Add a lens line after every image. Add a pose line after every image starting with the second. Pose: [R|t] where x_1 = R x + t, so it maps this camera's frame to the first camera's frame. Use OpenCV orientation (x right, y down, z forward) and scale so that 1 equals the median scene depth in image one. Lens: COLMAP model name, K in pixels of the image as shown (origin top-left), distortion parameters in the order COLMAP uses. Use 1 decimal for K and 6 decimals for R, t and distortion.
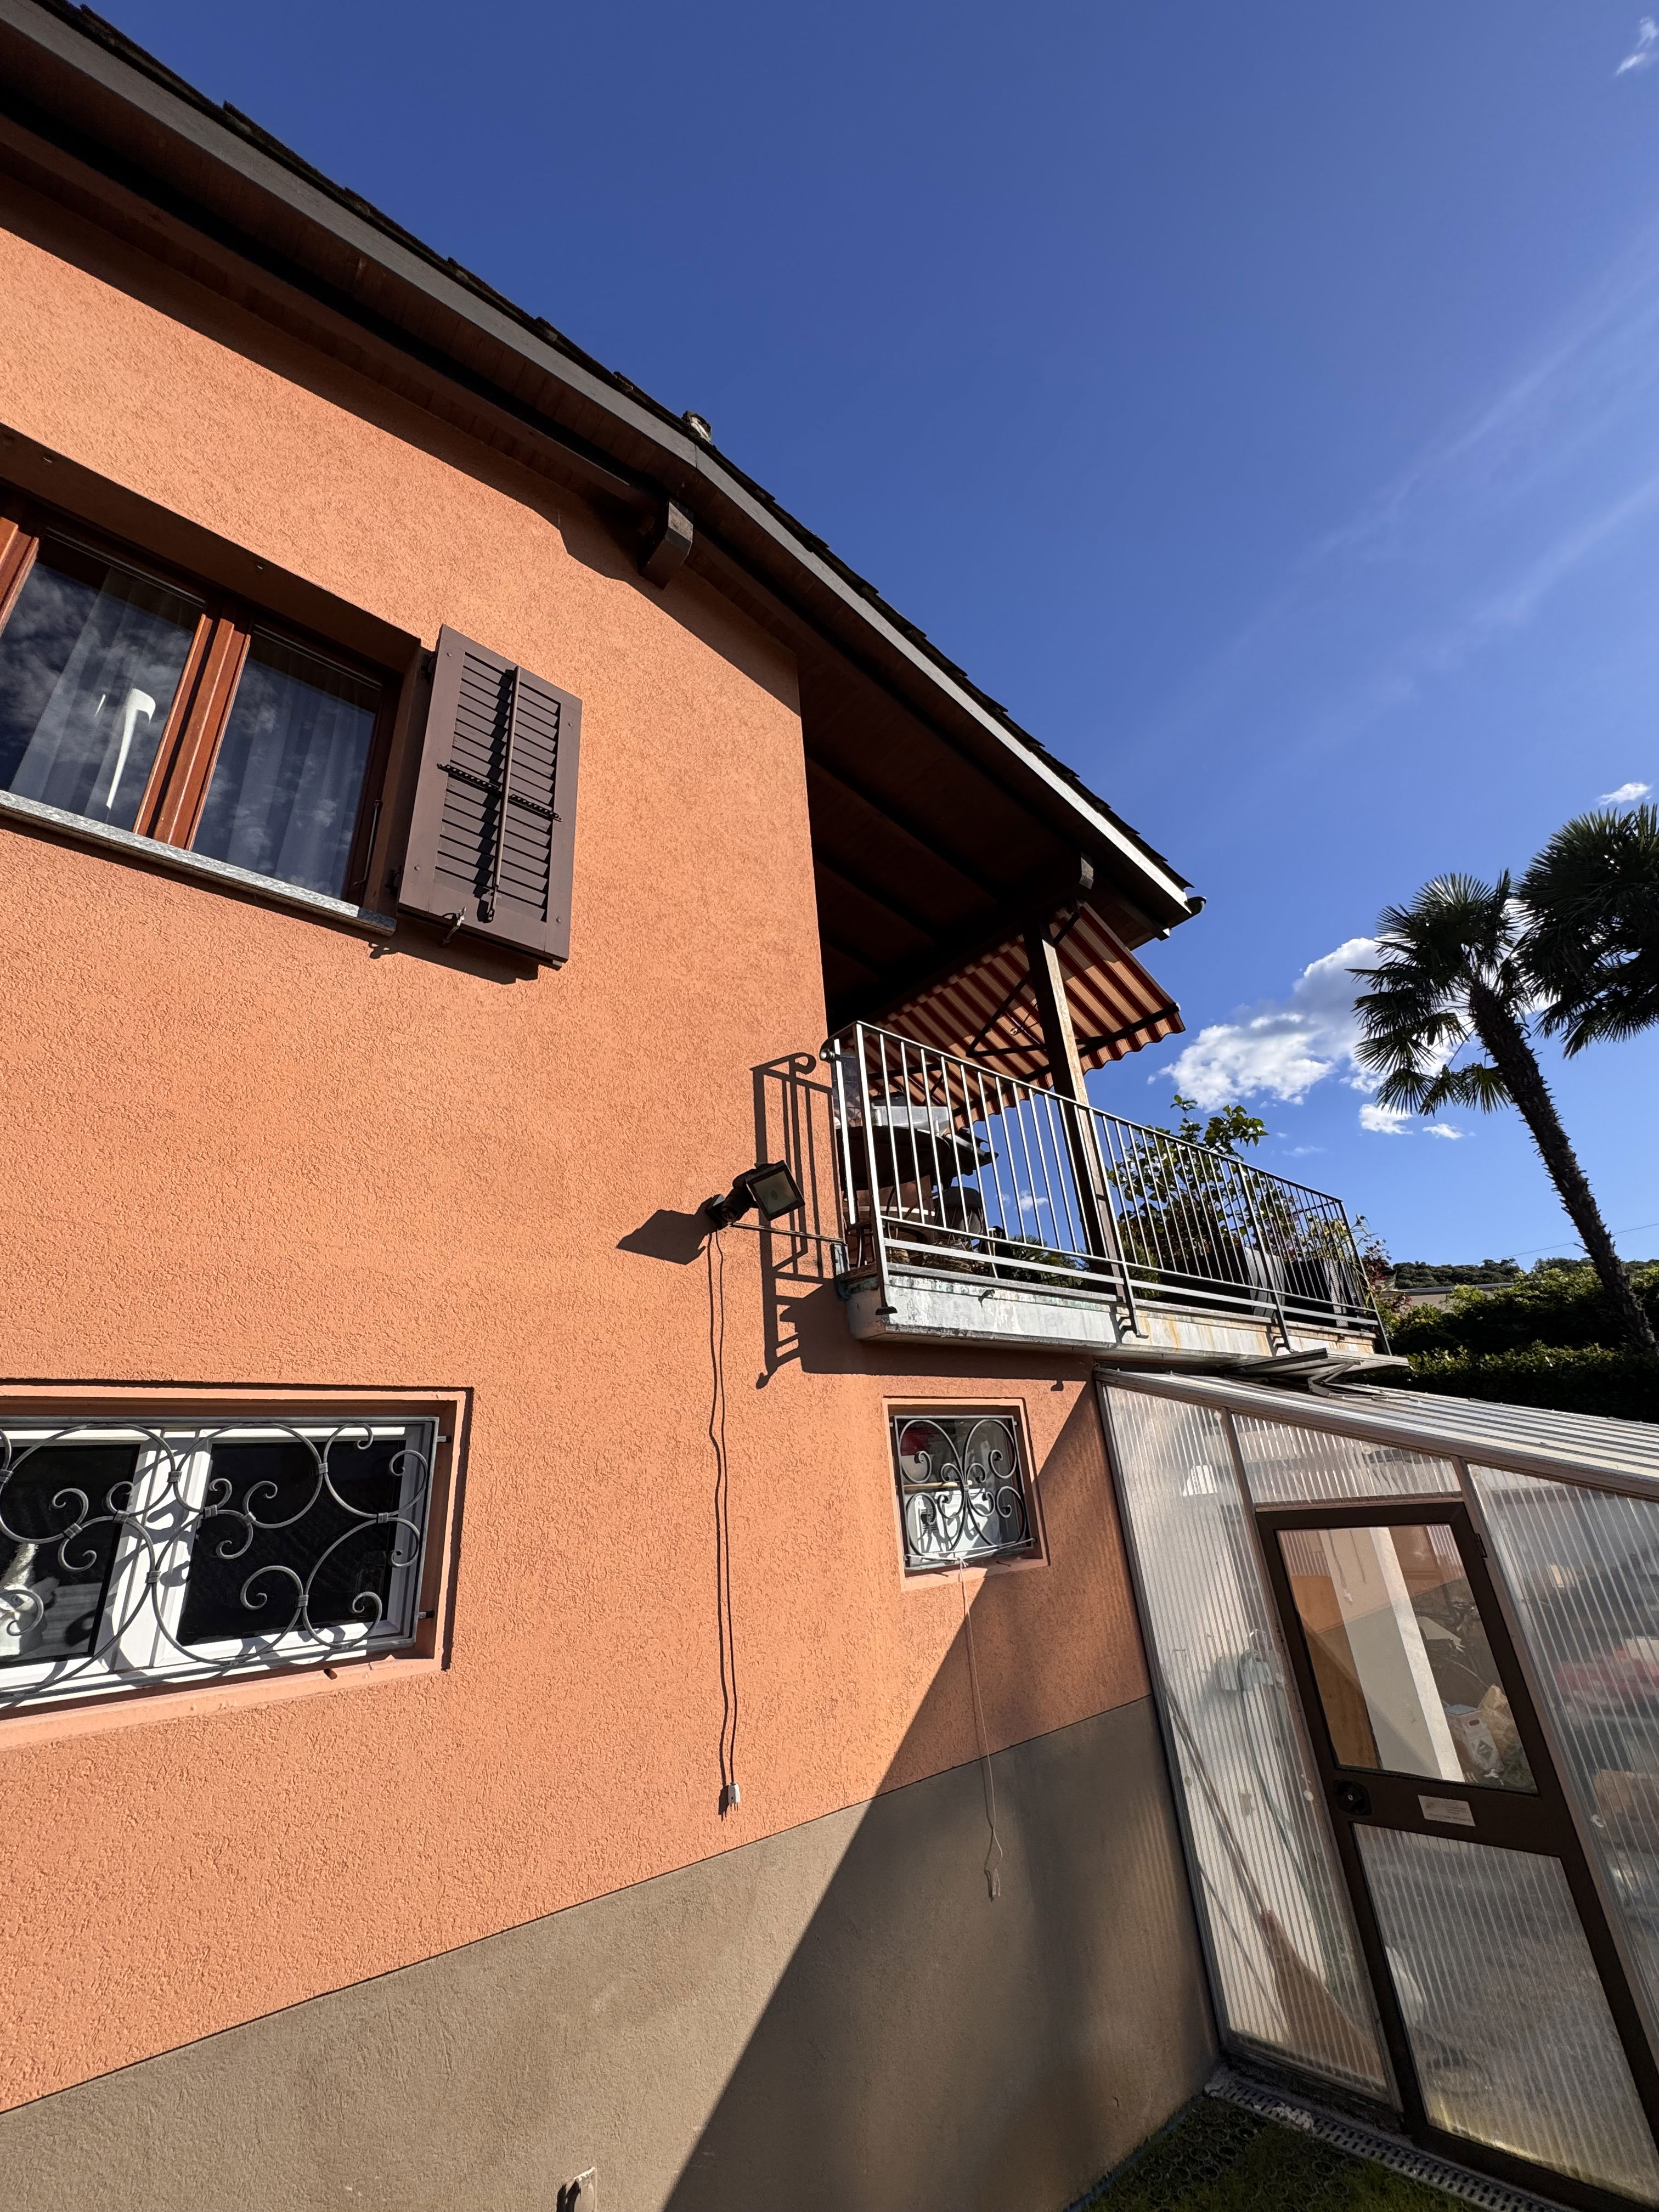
lens RADIAL K [[892.0, 0, 829.5], [0, 892.0, 1106.0], [0, 0, 1]] dist [-0.003445, -0.000404]
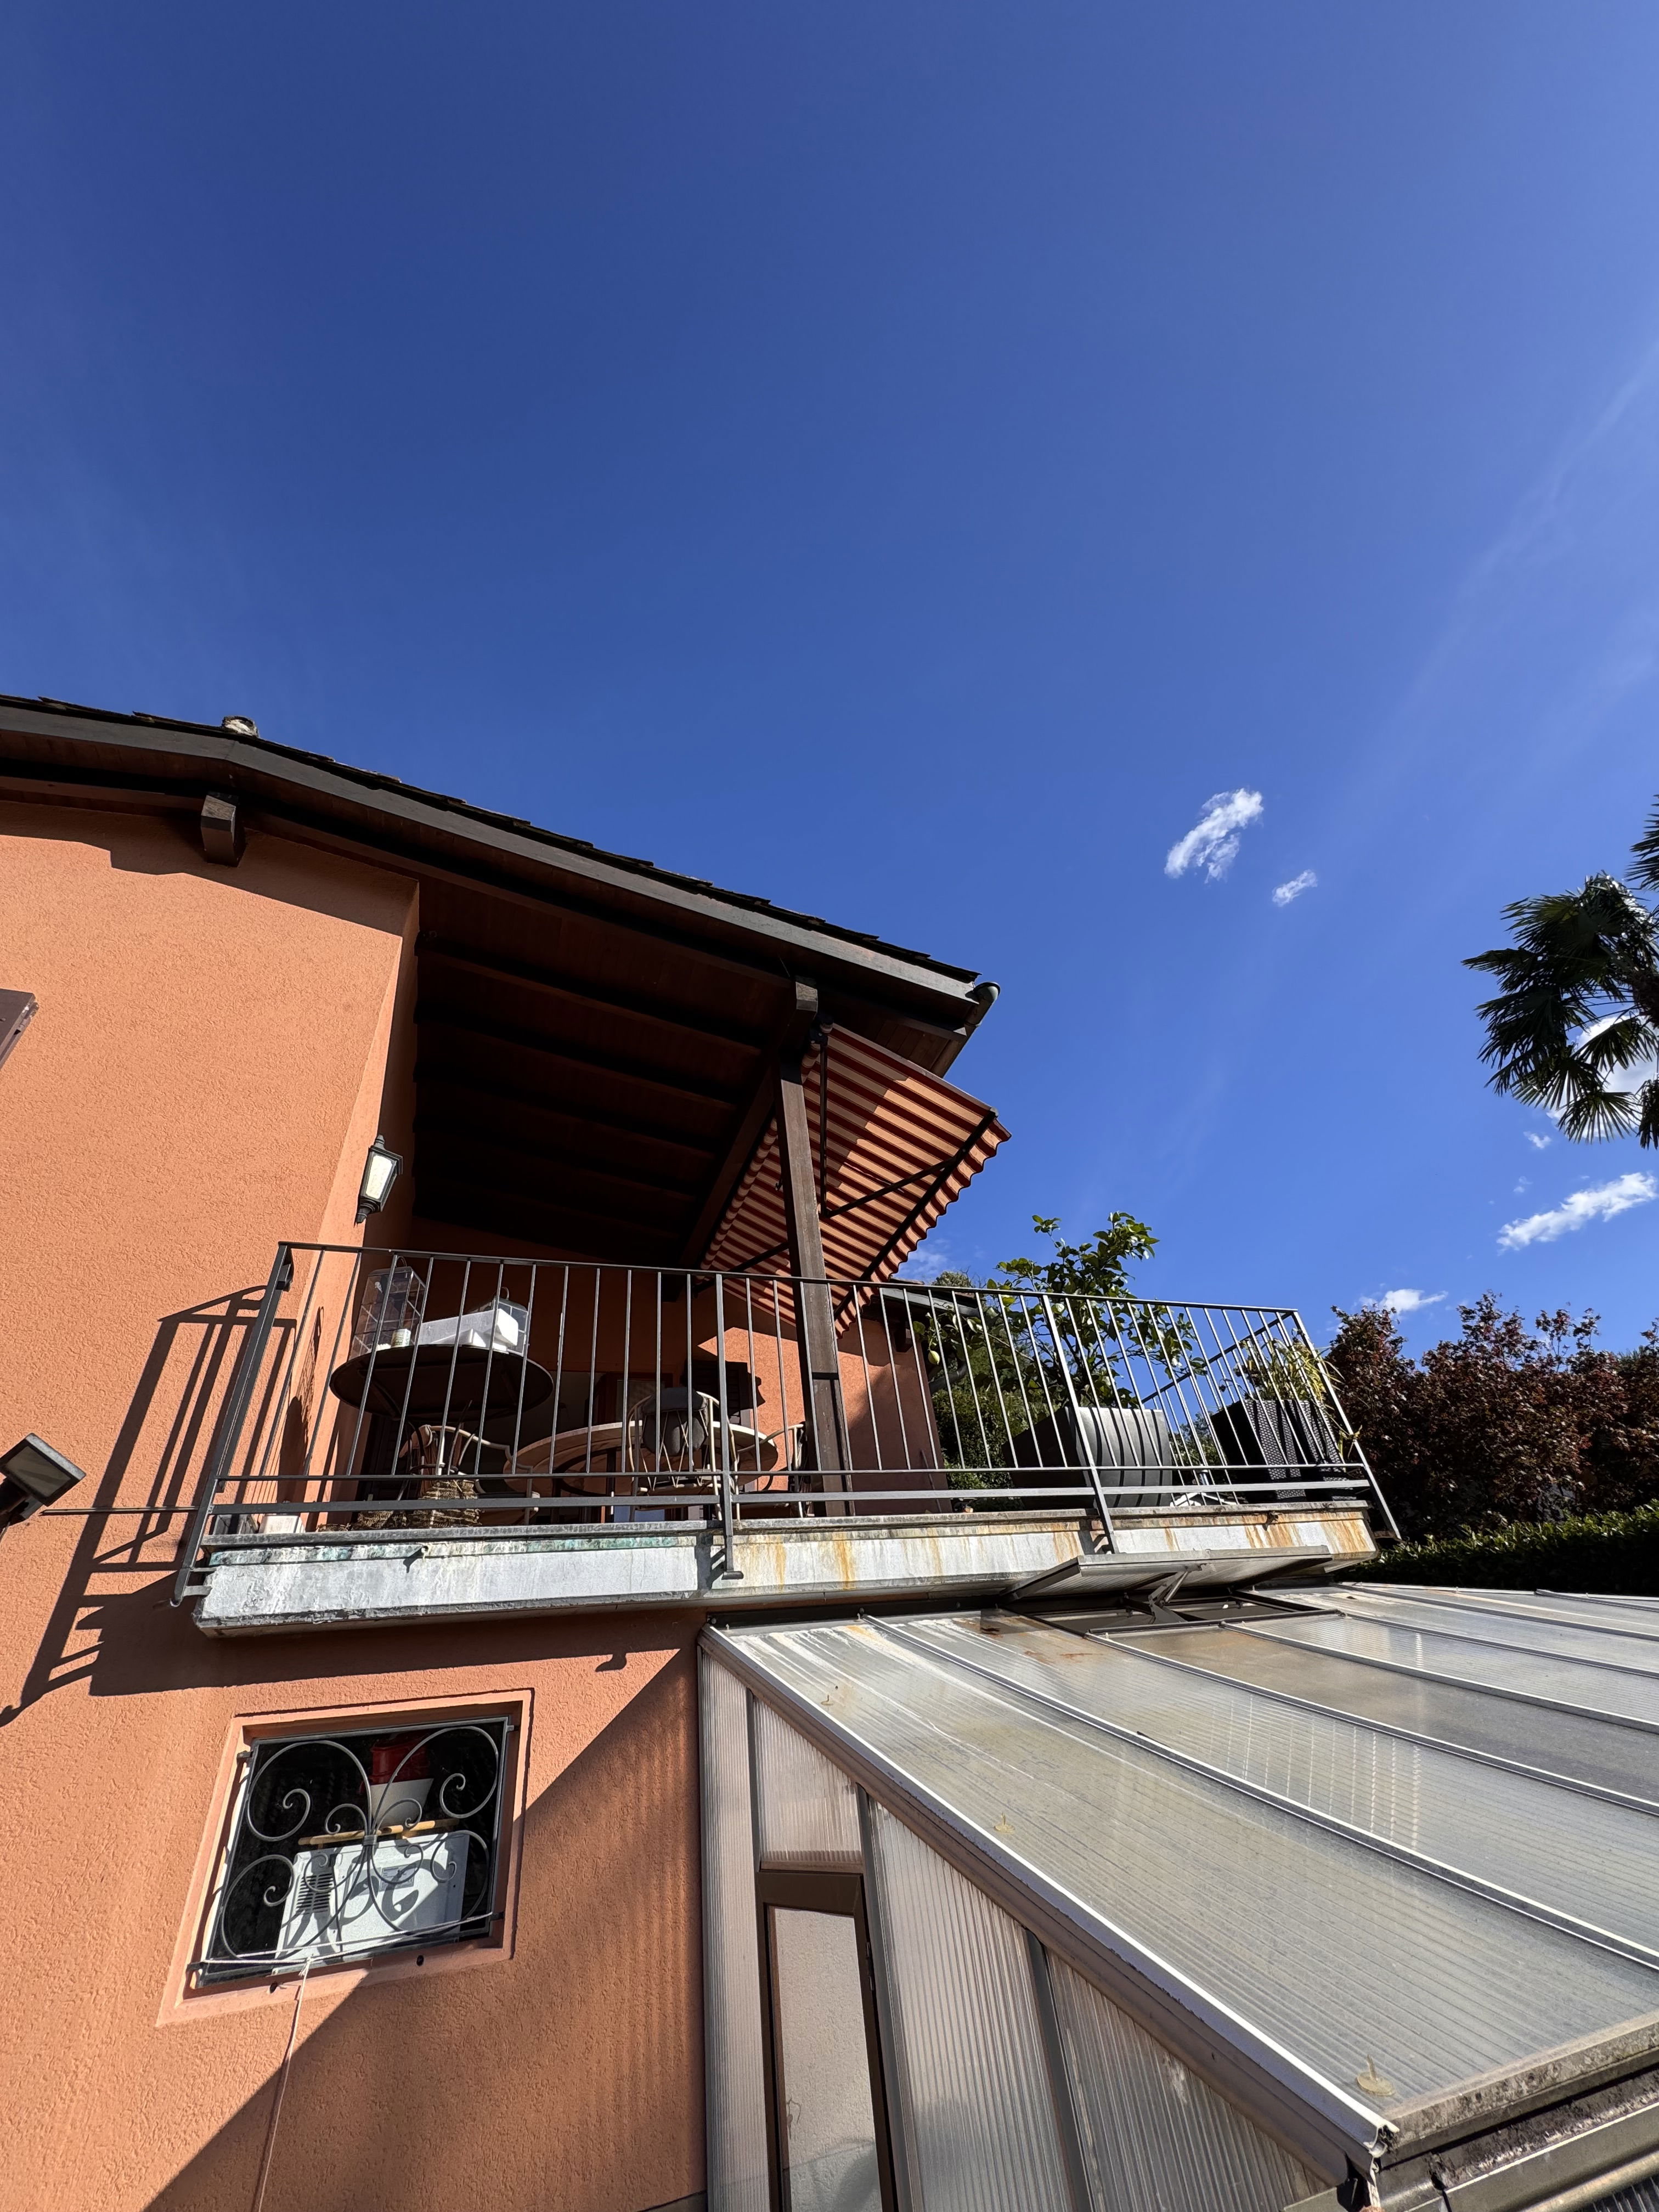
lens RADIAL K [[892.0, 0, 829.5], [0, 892.0, 1106.0], [0, 0, 1]] dist [-0.003445, -0.000404]
pose [[0.936012, -0.238783, -0.258582, 0.807123], [0.181193, 0.956746, -0.227611, 0.077517], [0.301747, 0.166194, 0.938791, 0.304521]]
